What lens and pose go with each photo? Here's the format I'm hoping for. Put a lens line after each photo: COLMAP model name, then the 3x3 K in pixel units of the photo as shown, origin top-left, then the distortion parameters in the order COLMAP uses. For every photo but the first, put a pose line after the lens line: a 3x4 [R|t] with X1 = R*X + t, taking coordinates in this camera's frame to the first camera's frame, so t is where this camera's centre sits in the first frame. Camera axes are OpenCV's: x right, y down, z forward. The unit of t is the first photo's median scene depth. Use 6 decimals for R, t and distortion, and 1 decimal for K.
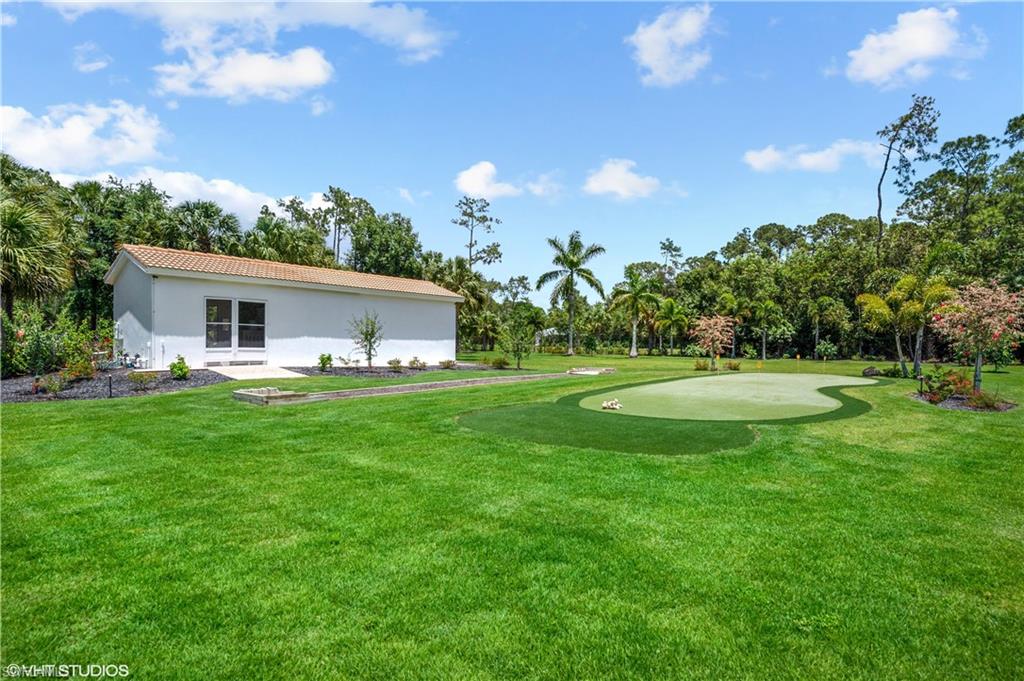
lens RADIAL K [[516.8, 0, 515.0], [0, 516.8, 340.2], [0, 0, 1]] dist [-0.004924, -0.000821]
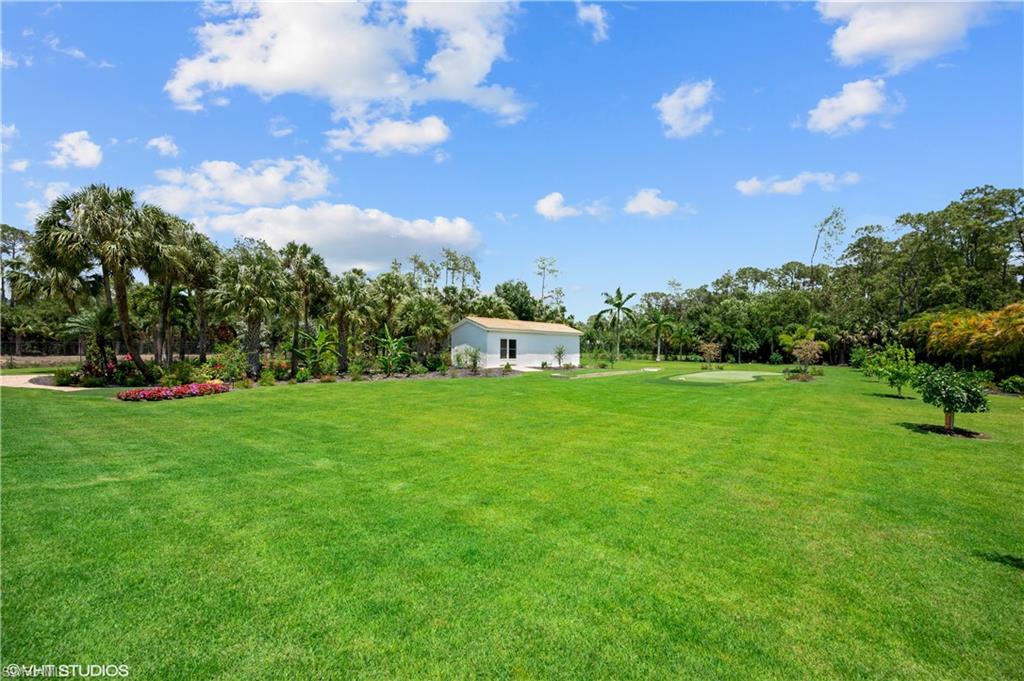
lens RADIAL K [[414.9, 0, 507.4], [0, 414.9, 344.3], [0, 0, 1]] dist [0.002857, -0.000535]
pose [[0.997217, -0.000130, -0.074556, -0.157170], [-0.000137, 0.999994, -0.003576, -0.018401], [0.074556, 0.003576, 0.997210, -0.373531]]
